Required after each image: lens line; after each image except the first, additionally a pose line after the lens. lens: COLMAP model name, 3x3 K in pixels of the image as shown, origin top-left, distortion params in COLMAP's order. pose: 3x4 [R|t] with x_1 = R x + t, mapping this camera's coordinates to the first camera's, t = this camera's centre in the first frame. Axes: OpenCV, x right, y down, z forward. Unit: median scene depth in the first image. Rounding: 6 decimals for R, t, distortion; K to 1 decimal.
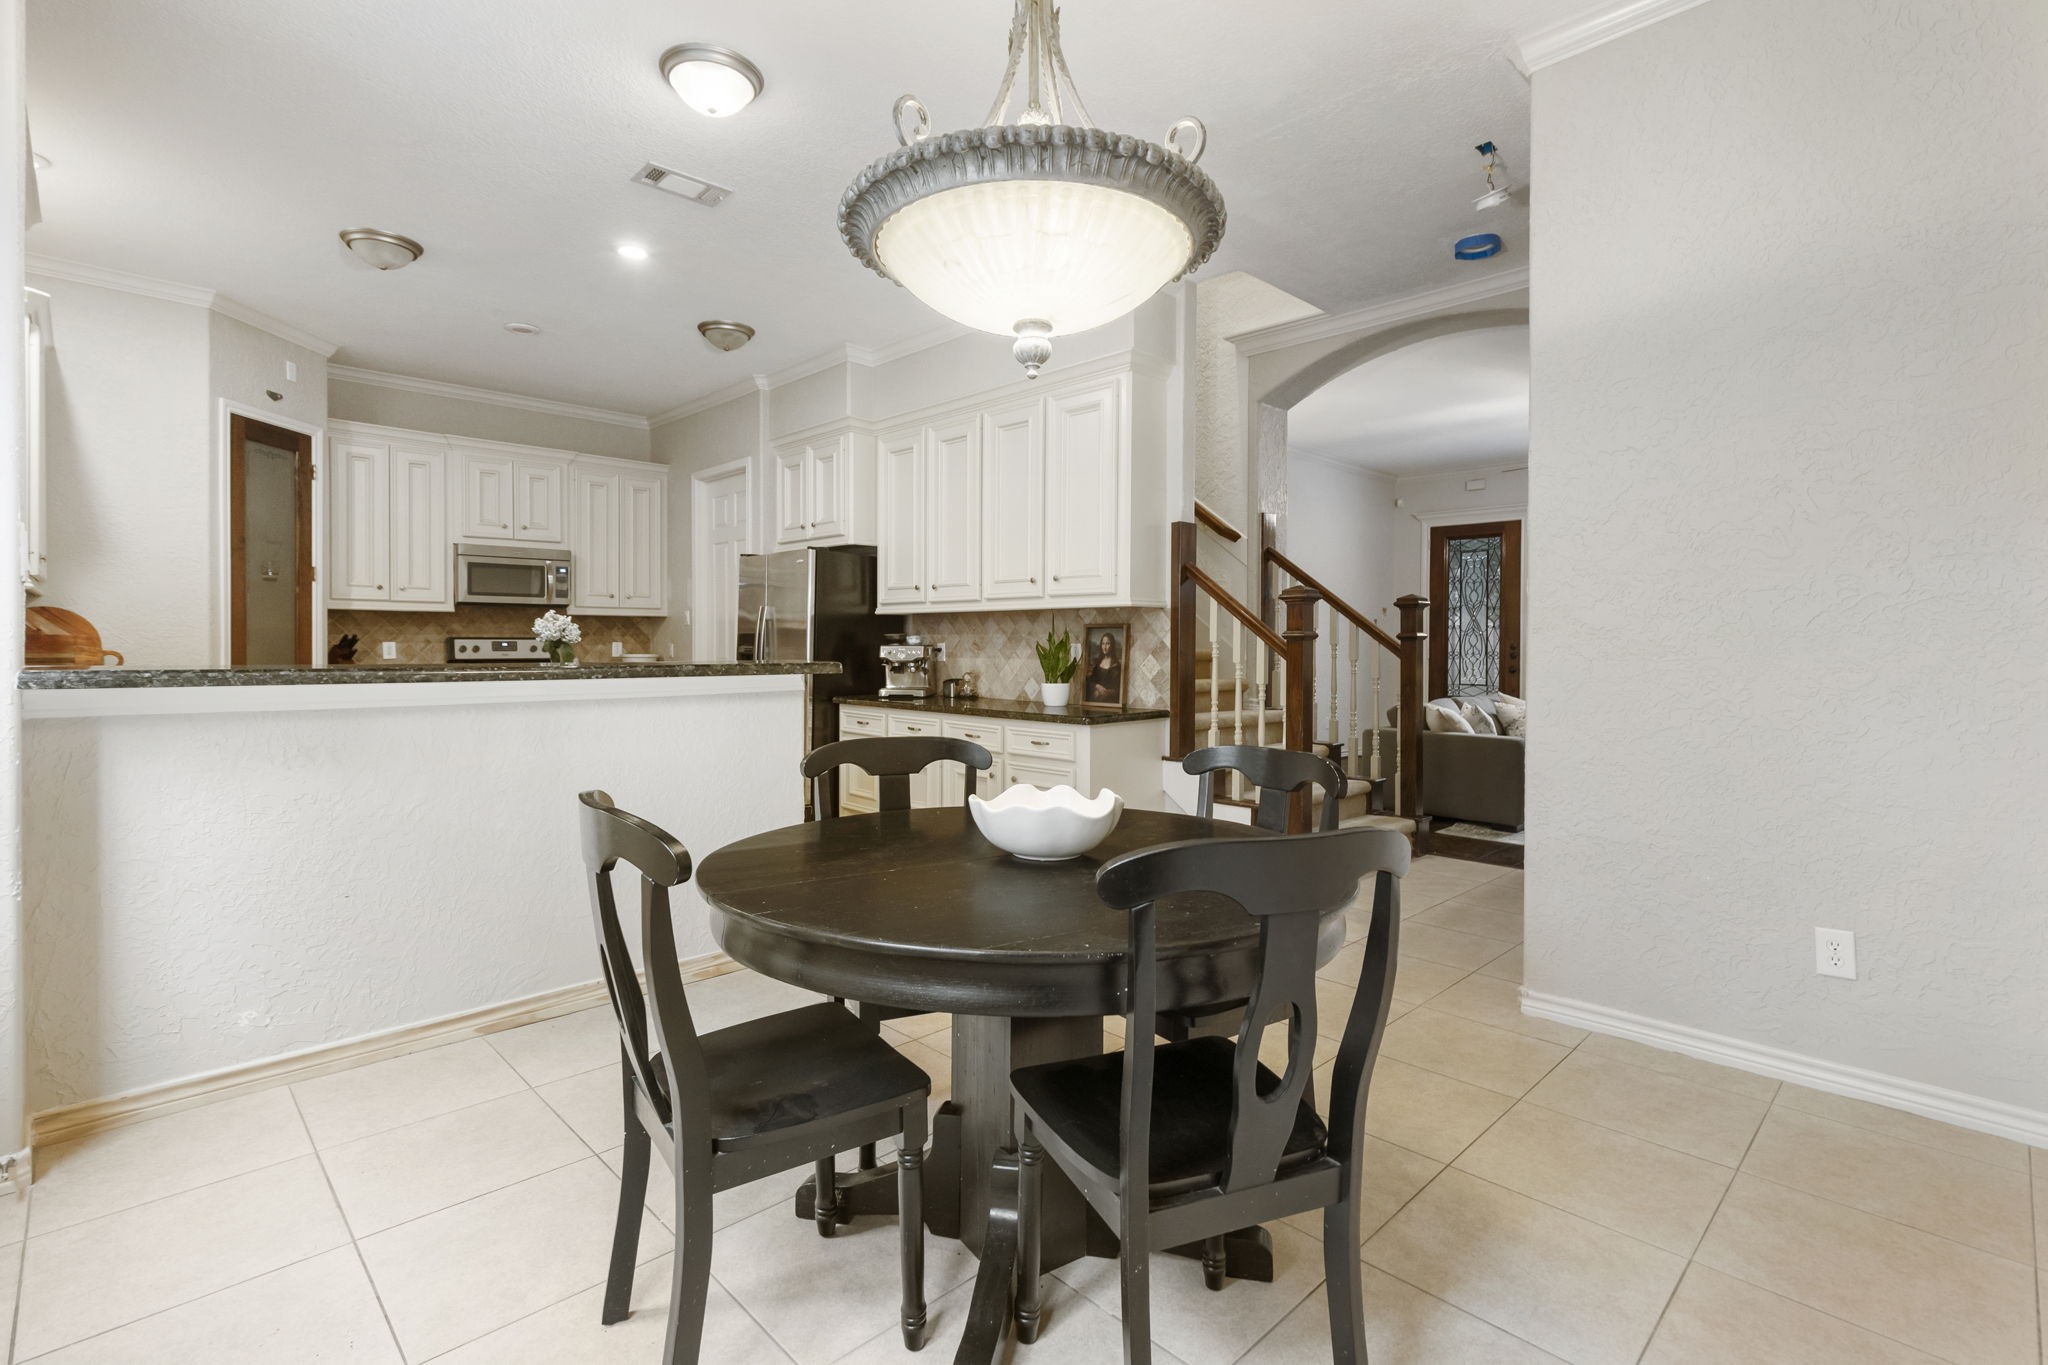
lens RADIAL K [[951.8, 0, 1021.2], [0, 951.8, 667.3], [0, 0, 1]] dist [0.001154, 0.000006]
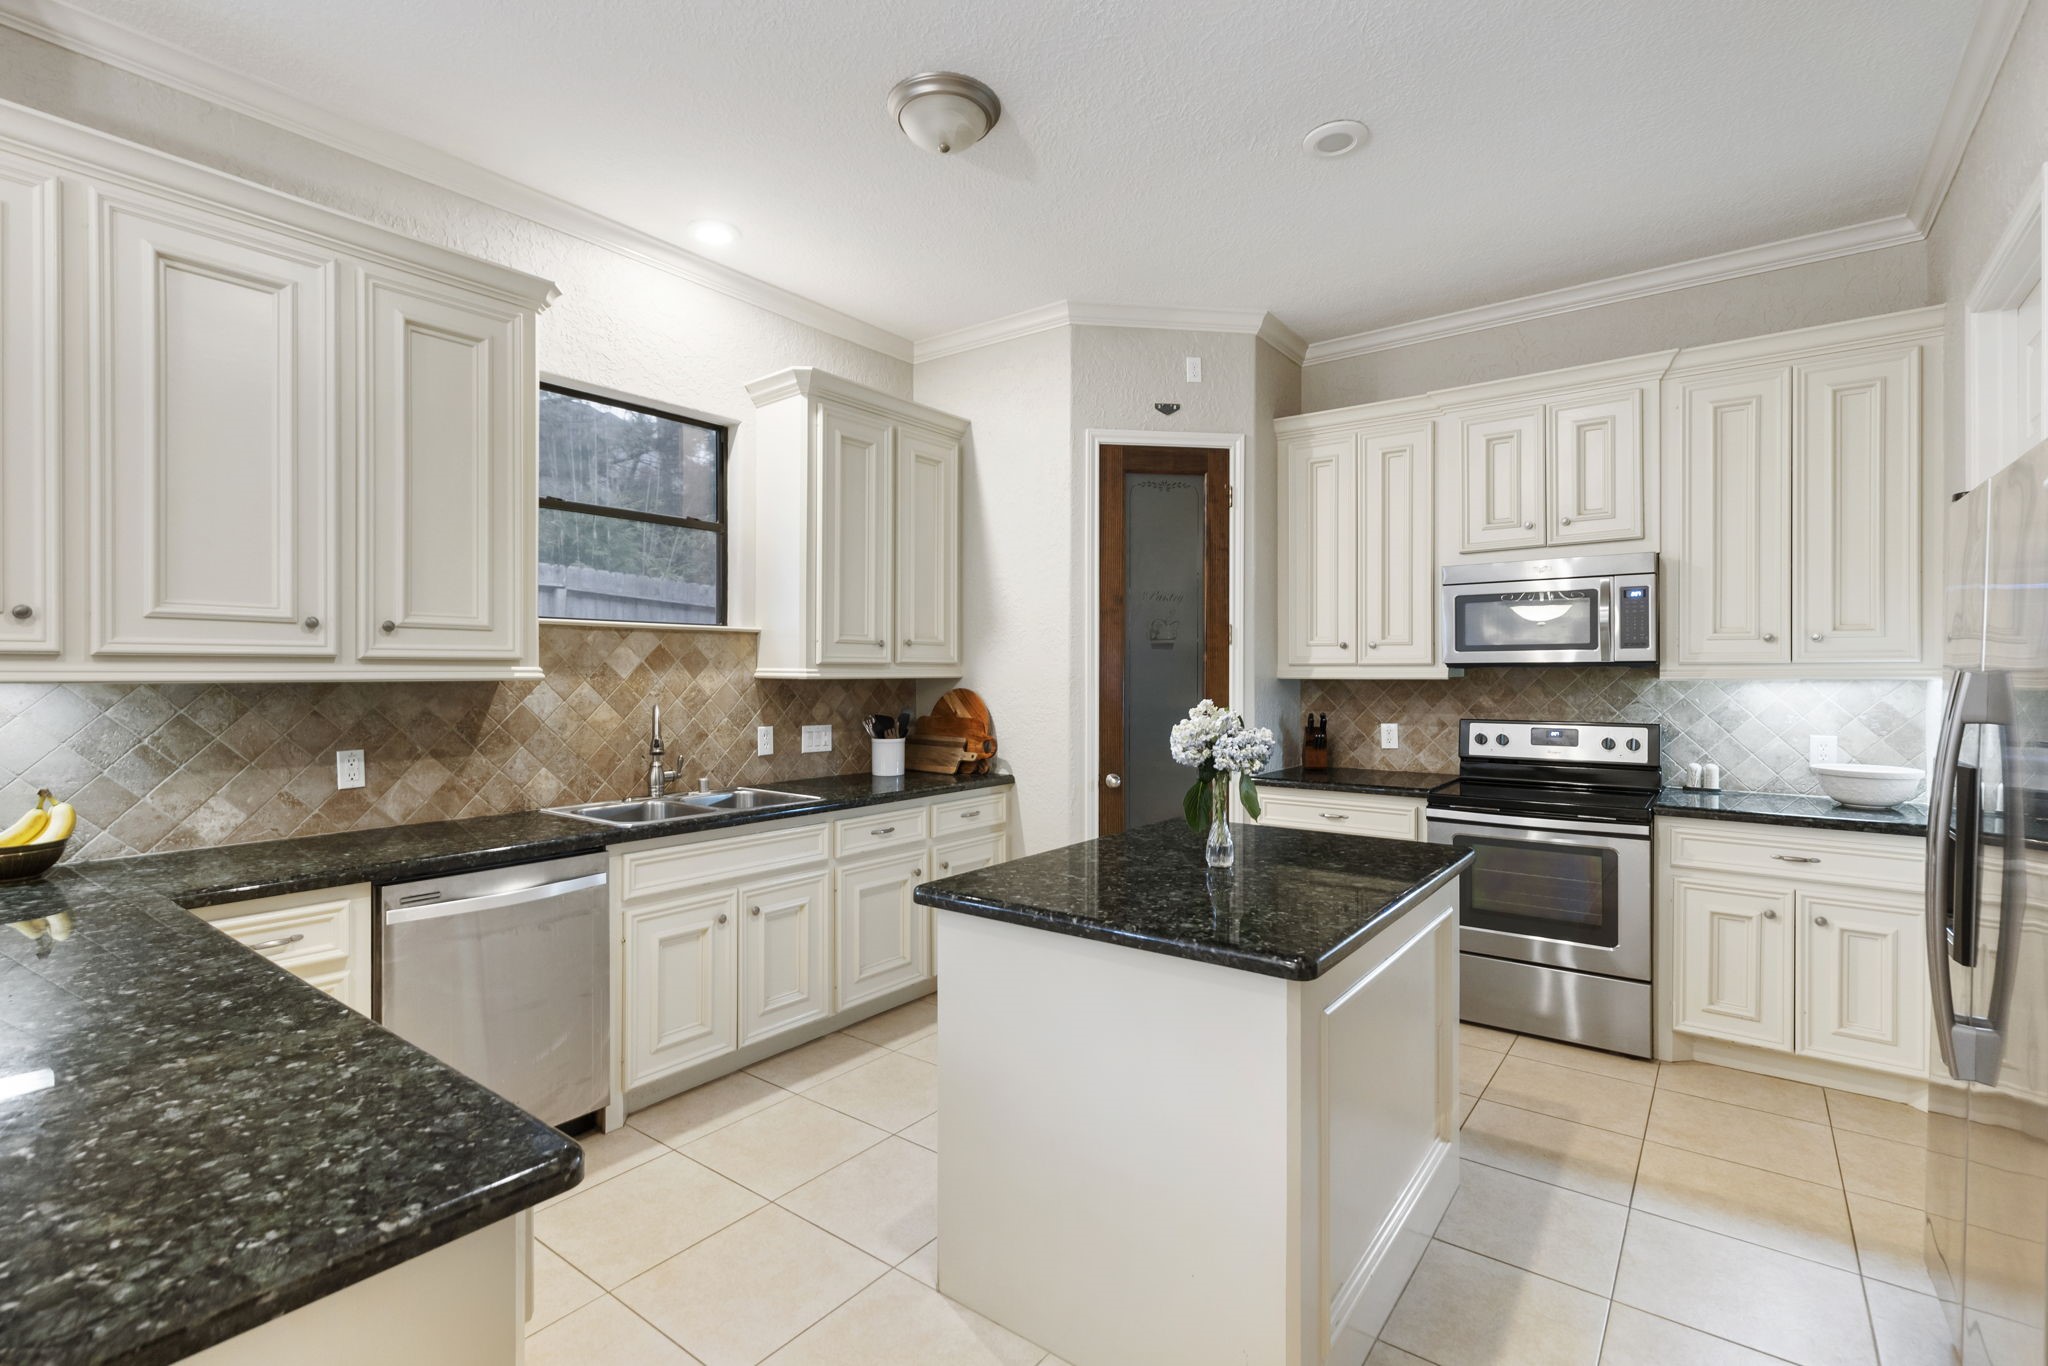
lens RADIAL K [[932.0, 0, 1020.0], [0, 932.0, 670.4], [0, 0, 1]] dist [0.005903, 0.000107]
pose [[0.151365, -0.002482, -0.988475, -0.047544], [-0.020890, 0.999765, -0.005709, -0.055275], [0.988257, 0.021514, 0.151277, 0.644022]]
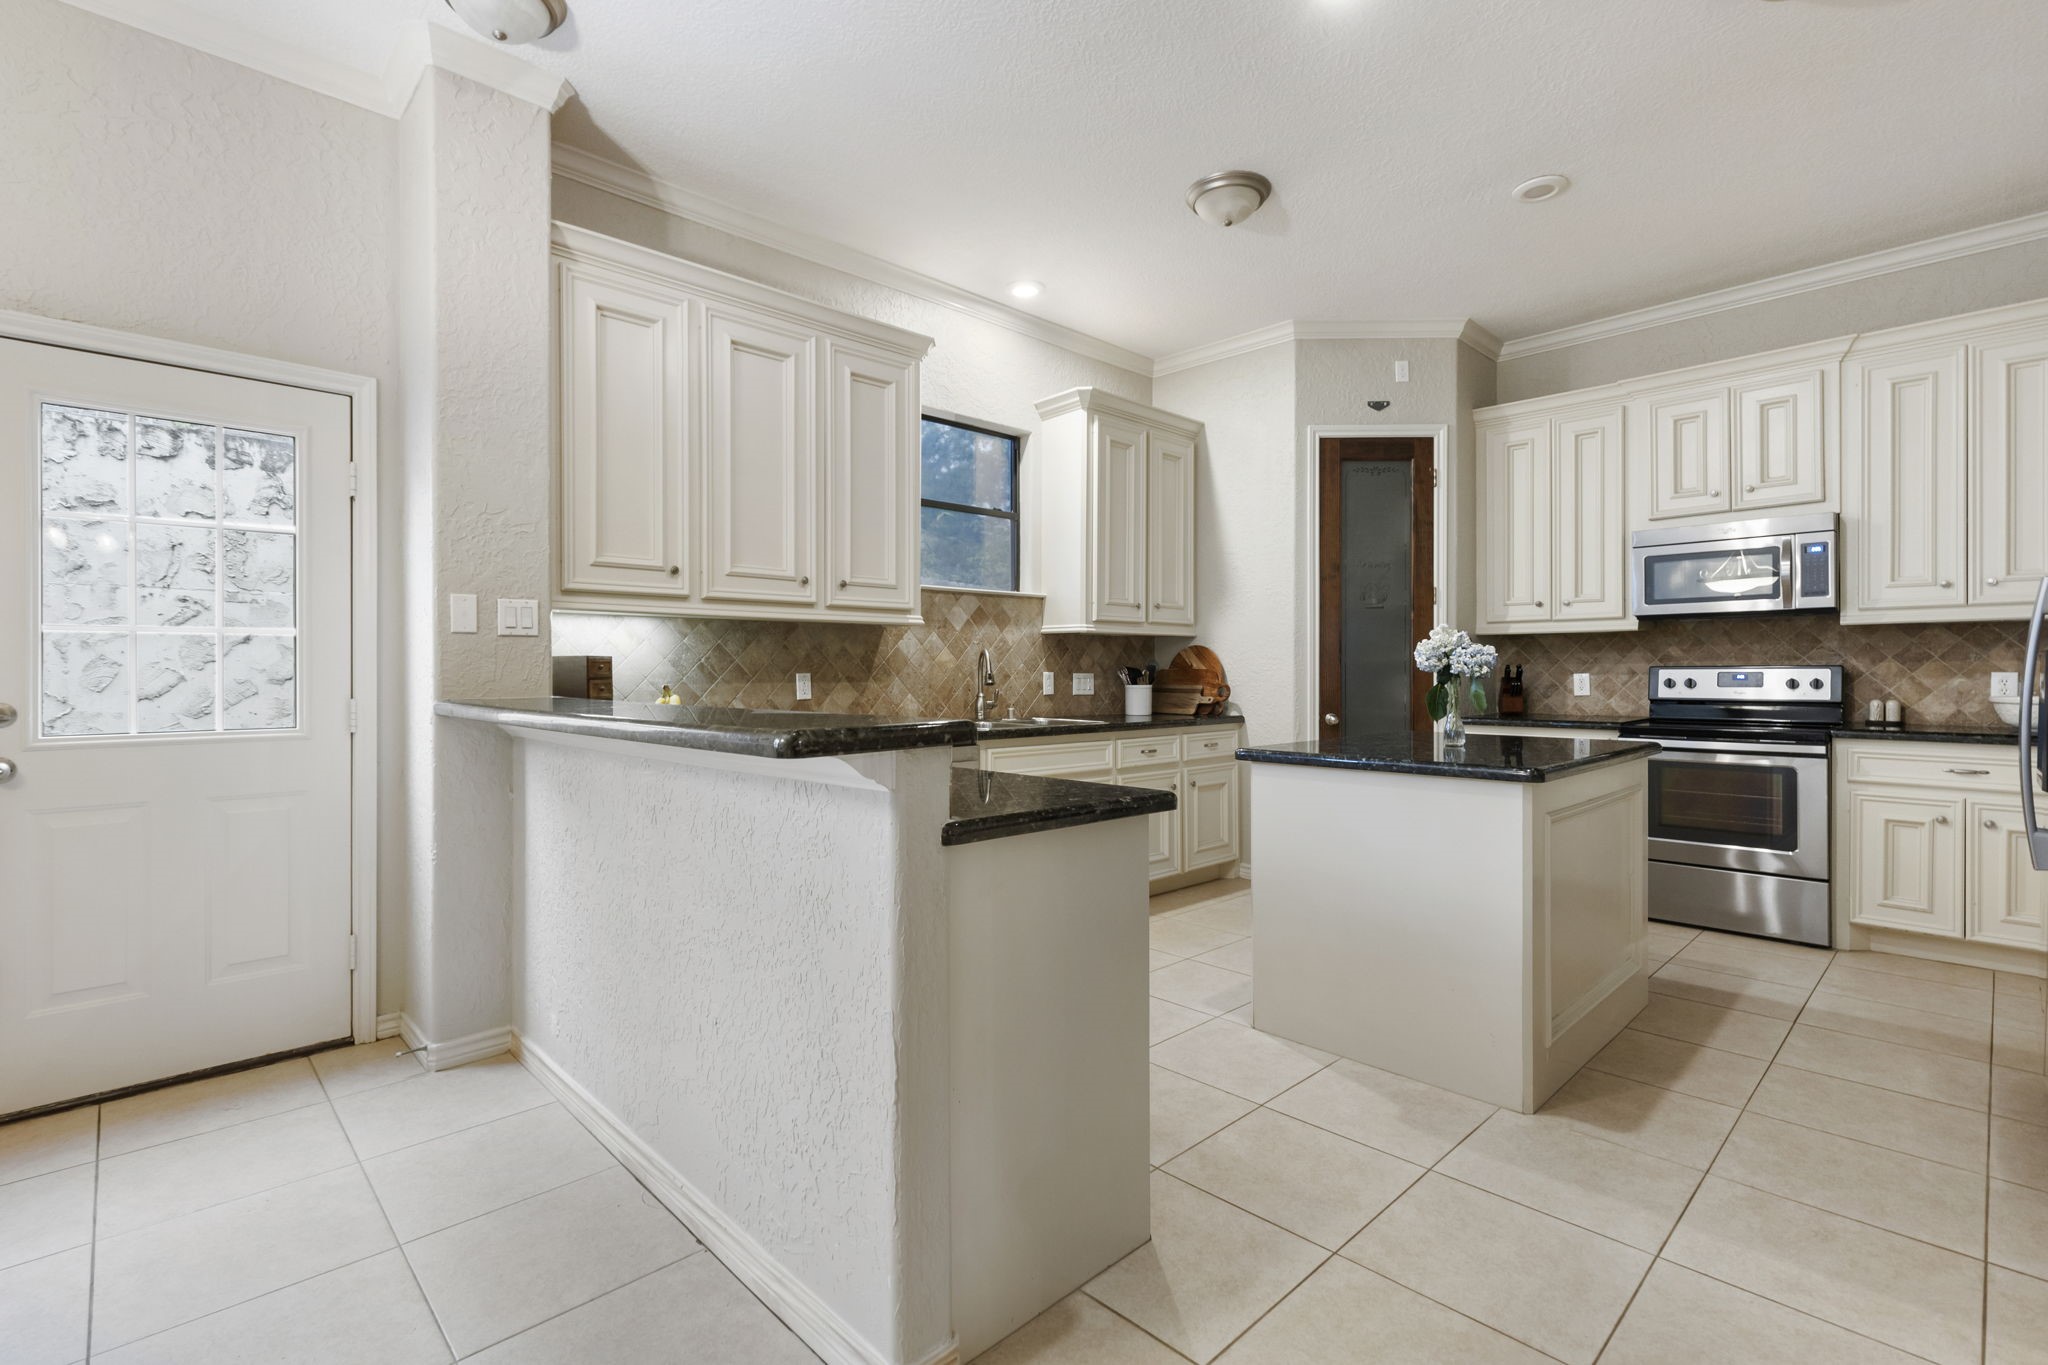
lens RADIAL K [[932.0, 0, 1020.0], [0, 932.0, 669.9], [0, 0, 1]] dist [0.005903, 0.000107]
pose [[-0.002948, -0.001011, -0.999995, 0.092107], [-0.019106, 0.999817, -0.000954, -0.020049], [0.999813, 0.019103, -0.002967, 0.553455]]
